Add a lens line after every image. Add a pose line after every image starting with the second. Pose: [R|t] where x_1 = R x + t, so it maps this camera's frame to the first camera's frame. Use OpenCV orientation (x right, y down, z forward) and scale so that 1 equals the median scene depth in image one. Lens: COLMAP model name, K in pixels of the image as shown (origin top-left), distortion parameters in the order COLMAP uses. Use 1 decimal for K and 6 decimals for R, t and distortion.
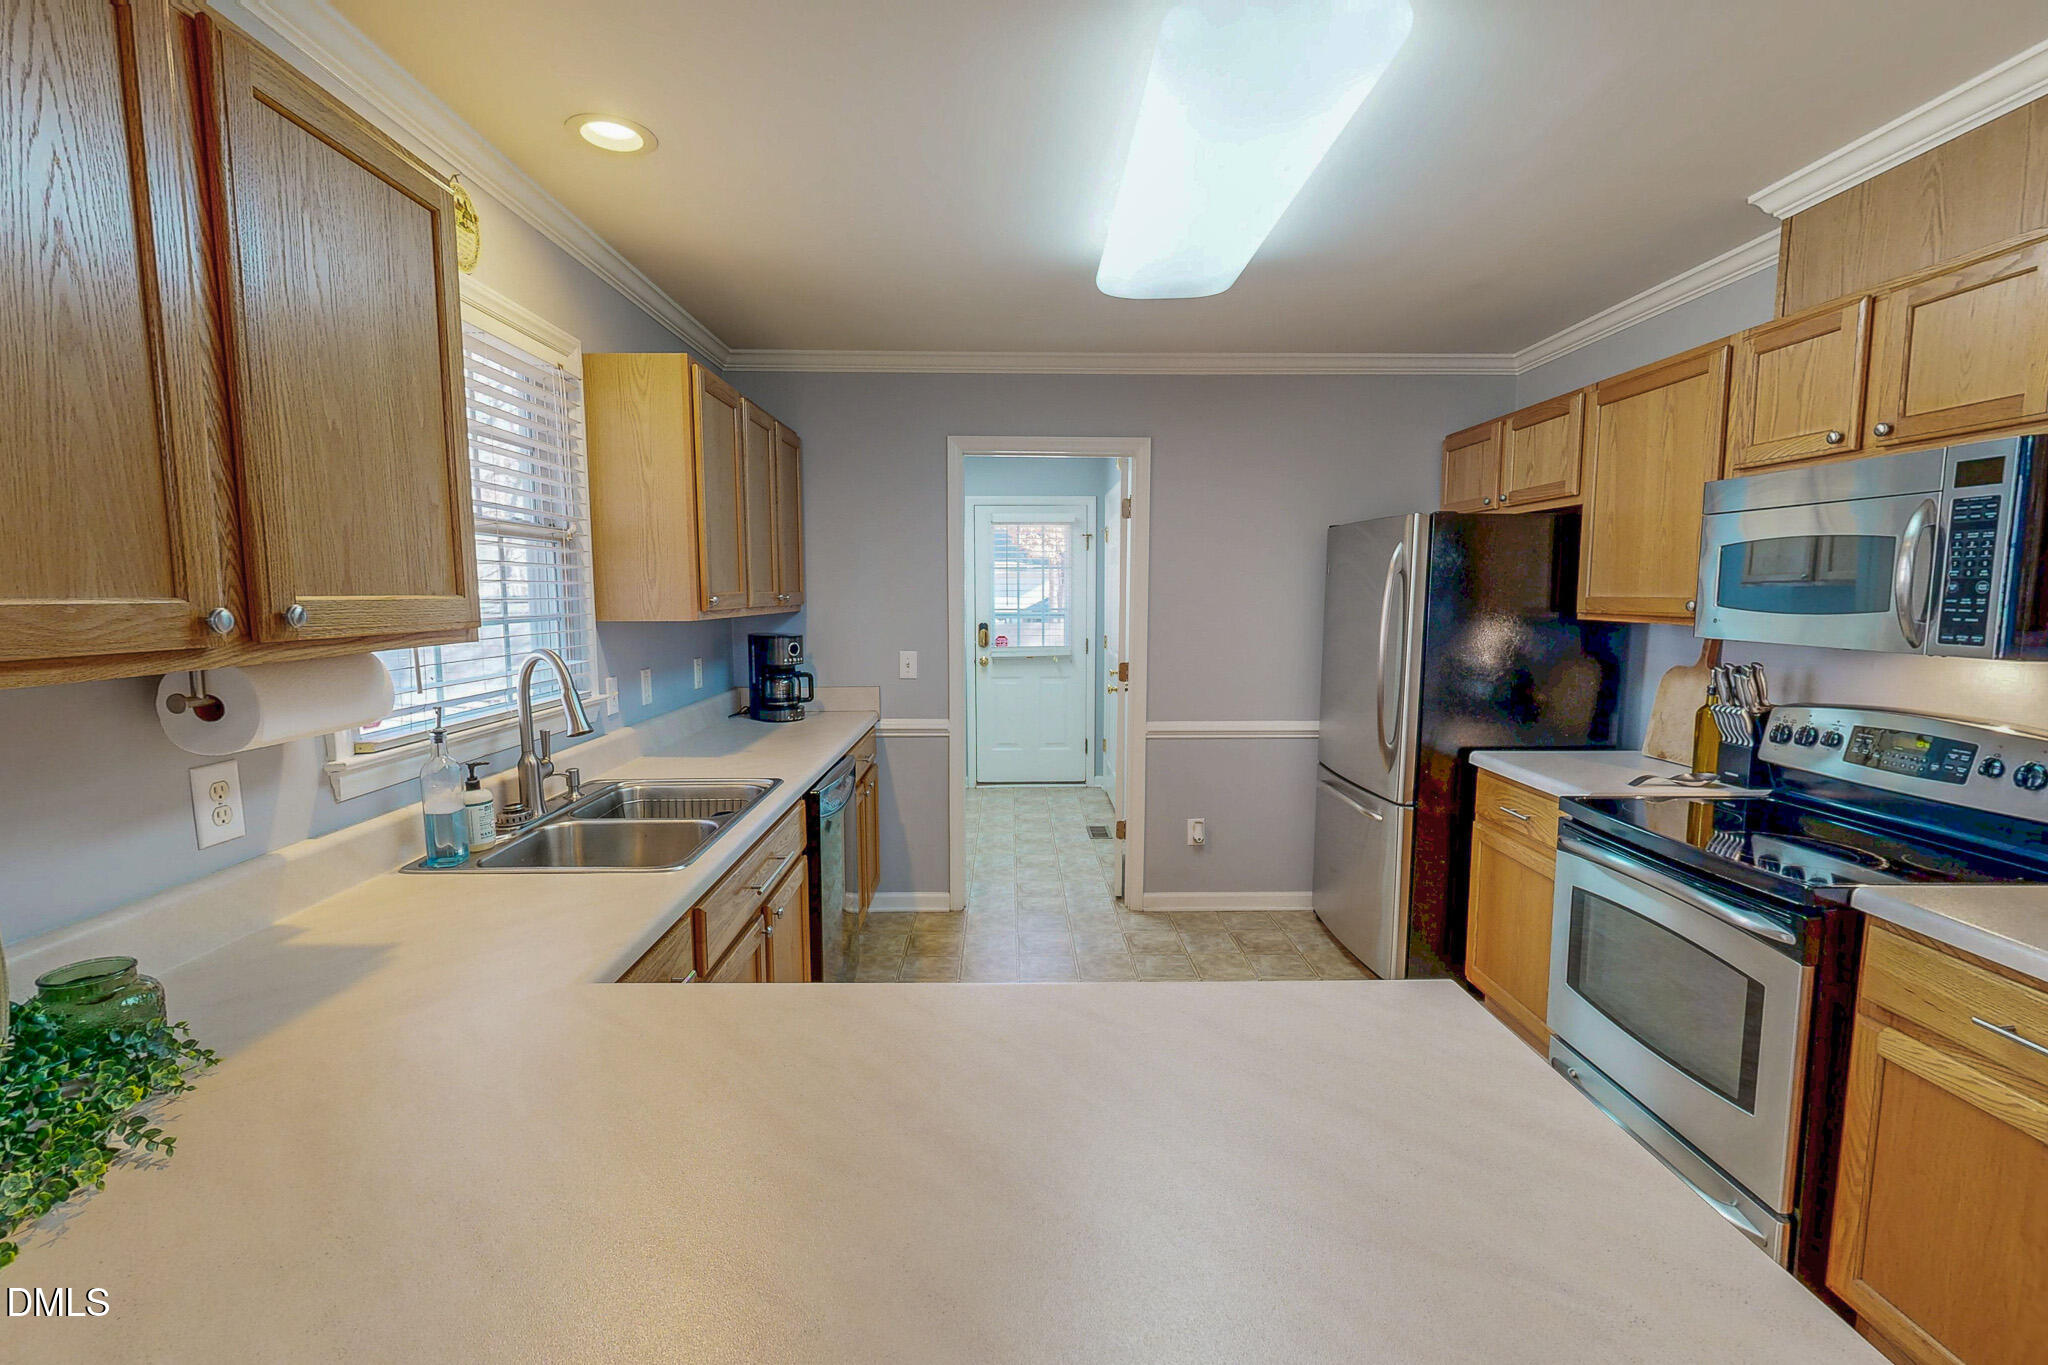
lens RADIAL K [[891.4, 0, 1024.5], [0, 891.4, 686.7], [0, 0, 1]] dist [0.001553, -0.000042]
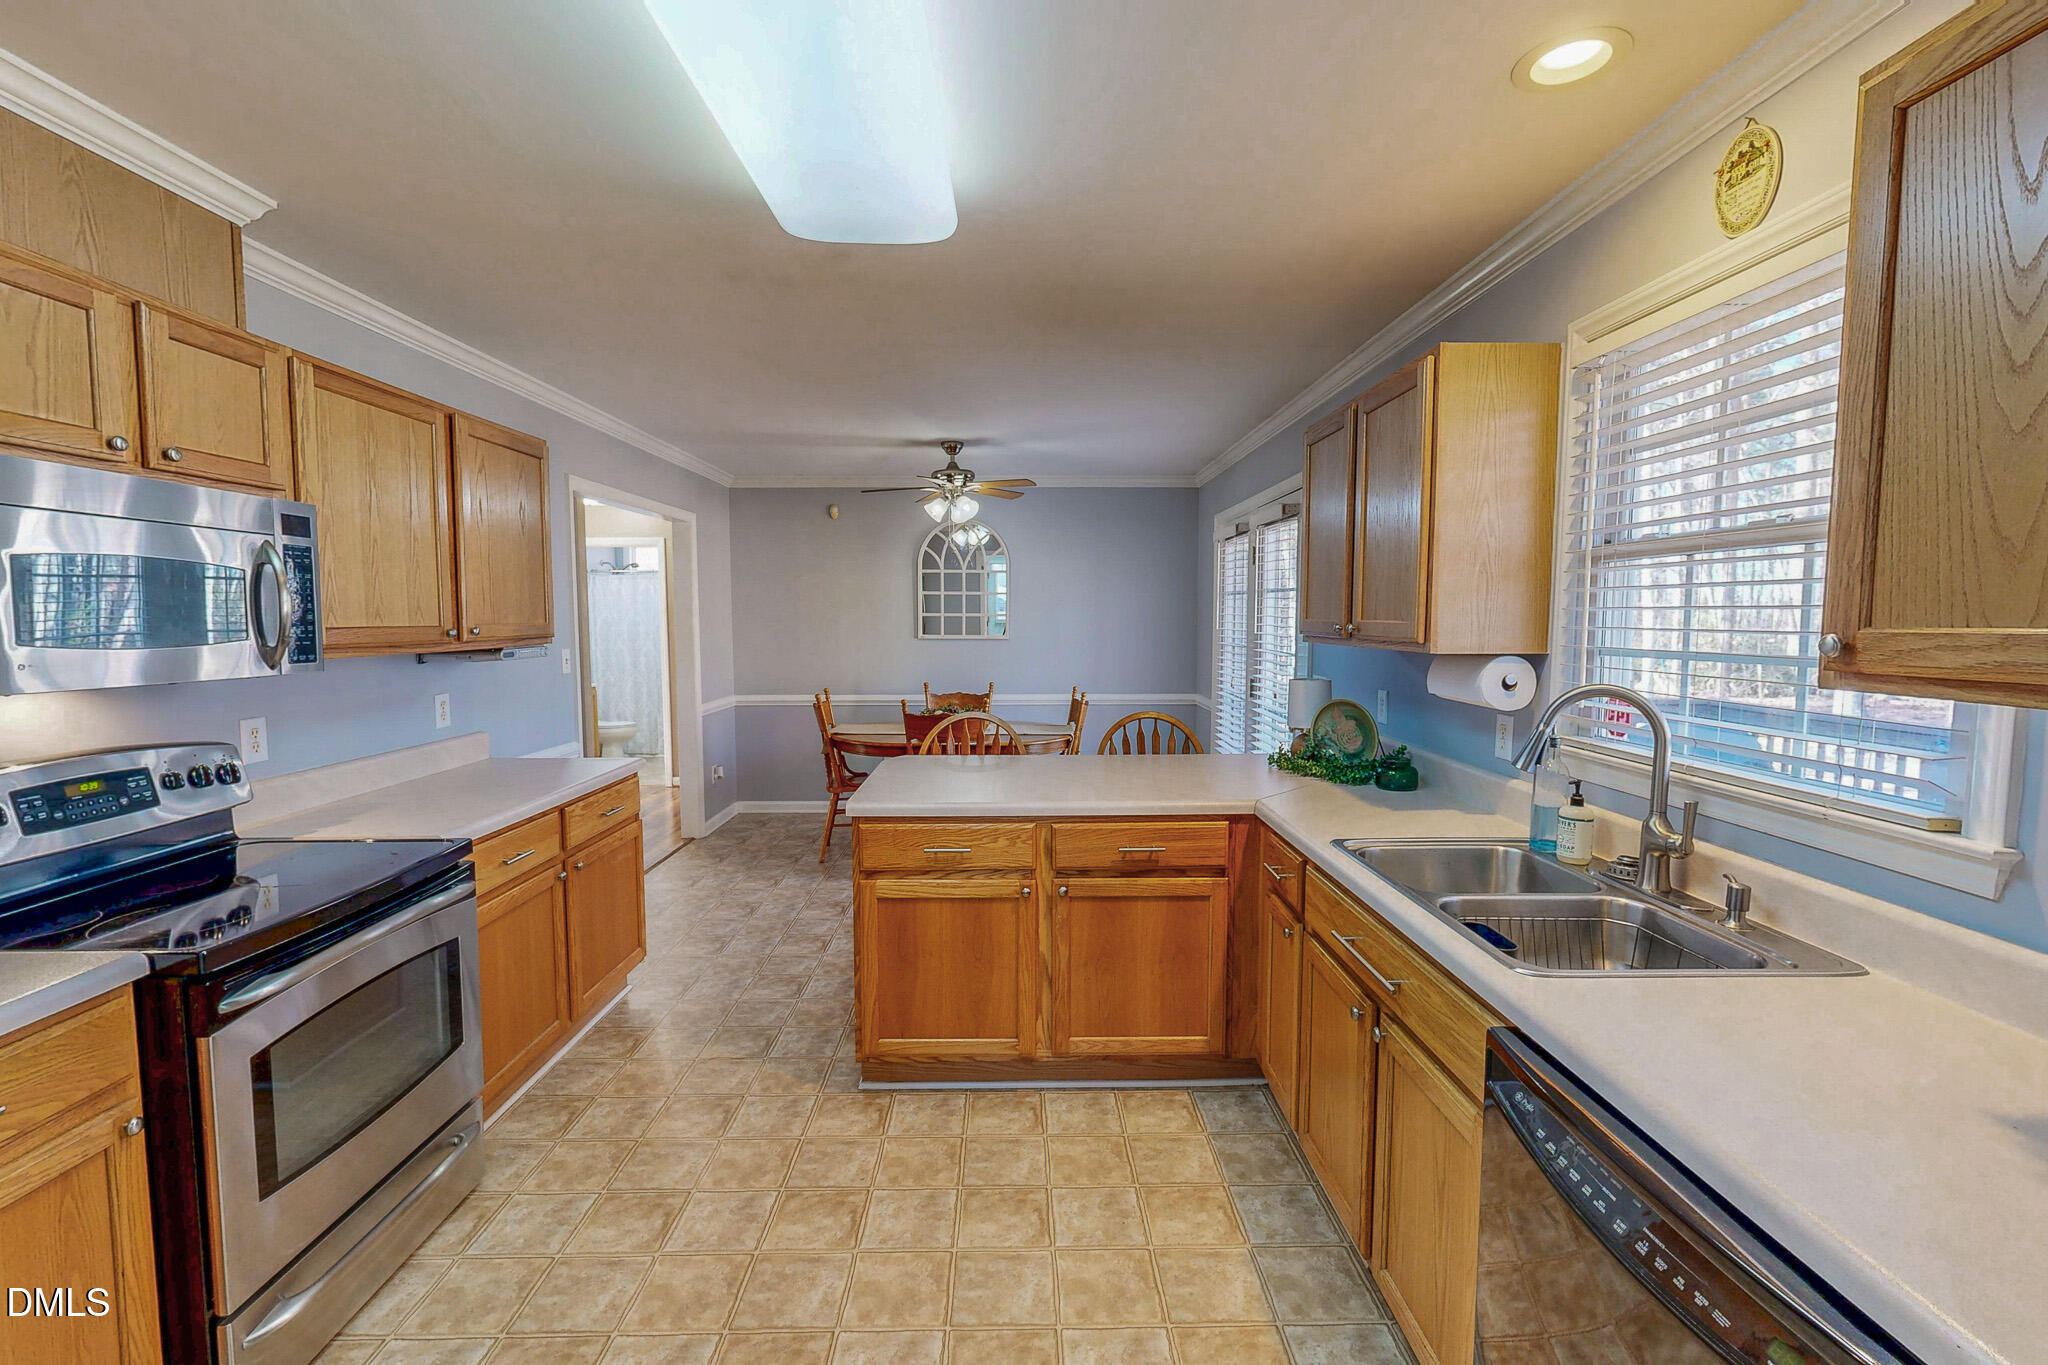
lens RADIAL K [[868.1, 0, 1018.7], [0, 868.1, 677.8], [0, 0, 1]] dist [-0.000282, -0.000213]
pose [[-0.999916, 0.000642, 0.012971, 0.016215], [0.002991, 0.983314, 0.181894, -0.113120], [-0.012638, 0.181918, -0.983233, 1.012839]]
